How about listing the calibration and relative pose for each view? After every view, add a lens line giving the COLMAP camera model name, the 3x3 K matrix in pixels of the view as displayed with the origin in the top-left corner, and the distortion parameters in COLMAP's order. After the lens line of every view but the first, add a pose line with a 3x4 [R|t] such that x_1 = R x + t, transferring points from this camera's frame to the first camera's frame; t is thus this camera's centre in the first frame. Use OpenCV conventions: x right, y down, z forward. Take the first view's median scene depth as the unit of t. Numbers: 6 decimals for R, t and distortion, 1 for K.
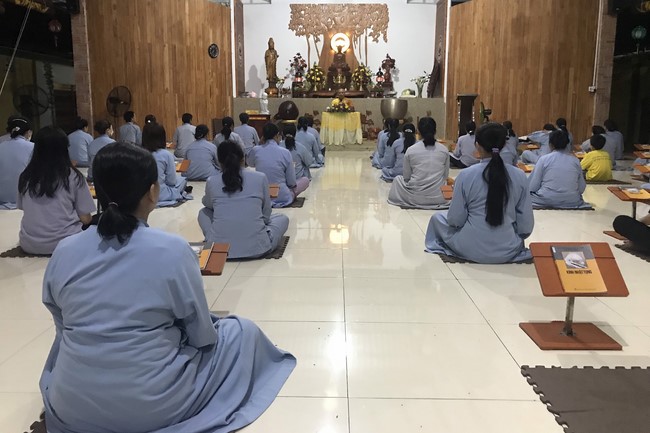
lens RADIAL K [[532.3, 0, 325.3], [0, 532.3, 194.5], [0, 0, 1]] dist [0.052652, -0.116336]
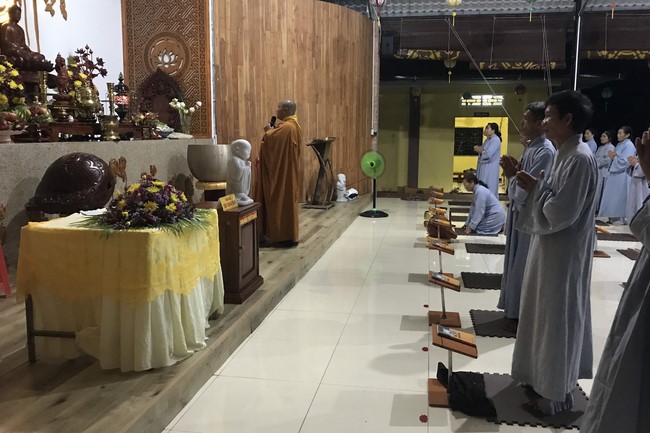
lens RADIAL K [[532.3, 0, 325.3], [0, 532.3, 194.5], [0, 0, 1]] dist [0.052652, -0.116336]
pose [[0.163799, -0.116503, 0.979590, -0.345467], [0.141089, 0.985560, 0.093621, -0.152683], [-0.976352, 0.122874, 0.177871, 0.752996]]
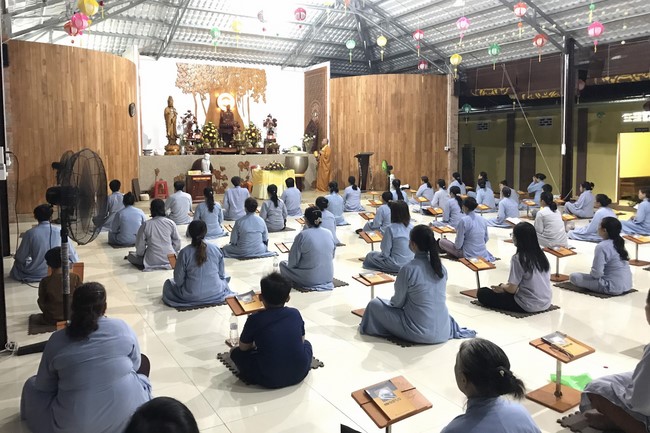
lens RADIAL K [[524.1, 0, 323.6], [0, 524.1, 192.1], [0, 0, 1]] dist [0.058420, -0.149954]
pose [[0.855810, -0.051252, 0.514745, -0.372904], [0.086831, 0.995194, -0.045274, -0.043620], [-0.509951, 0.083441, 0.856147, 0.022033]]
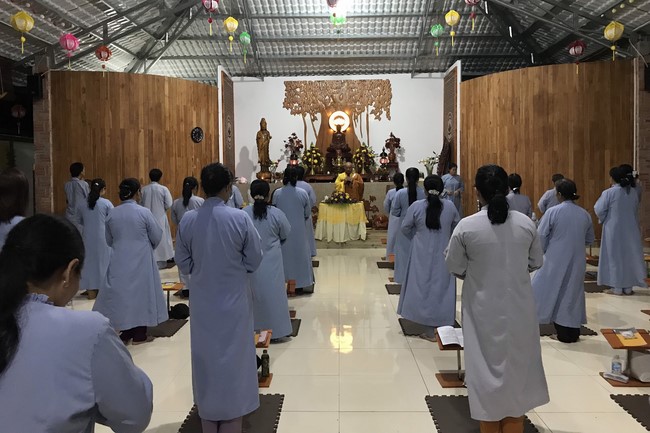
lens RADIAL K [[524.1, 0, 323.6], [0, 524.1, 192.1], [0, 0, 1]] dist [0.058420, -0.149954]
pose [[0.999860, -0.014477, -0.008352, 0.007224], [0.013369, 0.992664, -0.120165, -0.059161], [0.010030, 0.120036, 0.992719, 0.128879]]
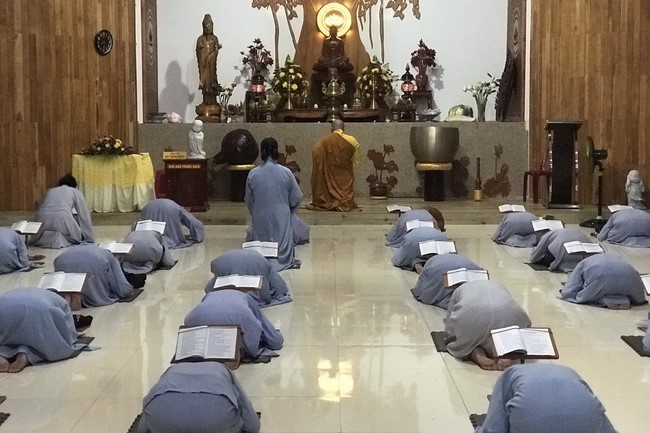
lens RADIAL K [[1078.5, 0, 325.0], [0, 1078.5, 216.5], [0, 0, 1]] dist [-0.166653, 1.234896]
pose [[0.999795, -0.008777, 0.018254, -0.003216], [0.009847, 0.998184, -0.059427, -0.020670], [-0.017699, 0.059595, 0.998066, -0.083138]]
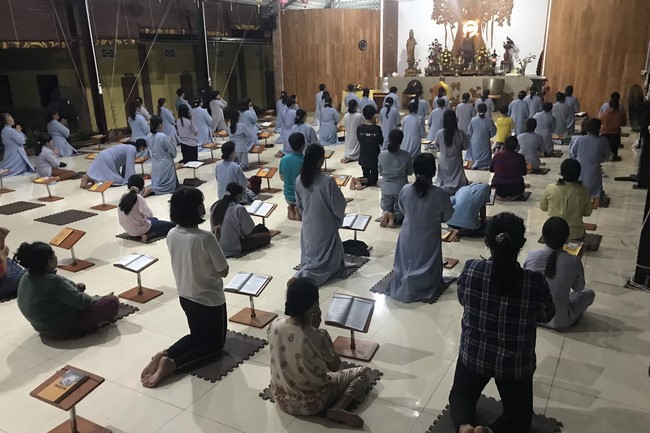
lens RADIAL K [[533.9, 0, 323.1], [0, 533.9, 241.8], [0, 0, 1]] dist [-0.000814, 0.003644]
pose [[0.882295, 0.128521, -0.452811, 0.369873], [-0.046959, 0.981236, 0.187006, -0.014920], [0.468349, -0.143731, 0.871775, -0.327159]]
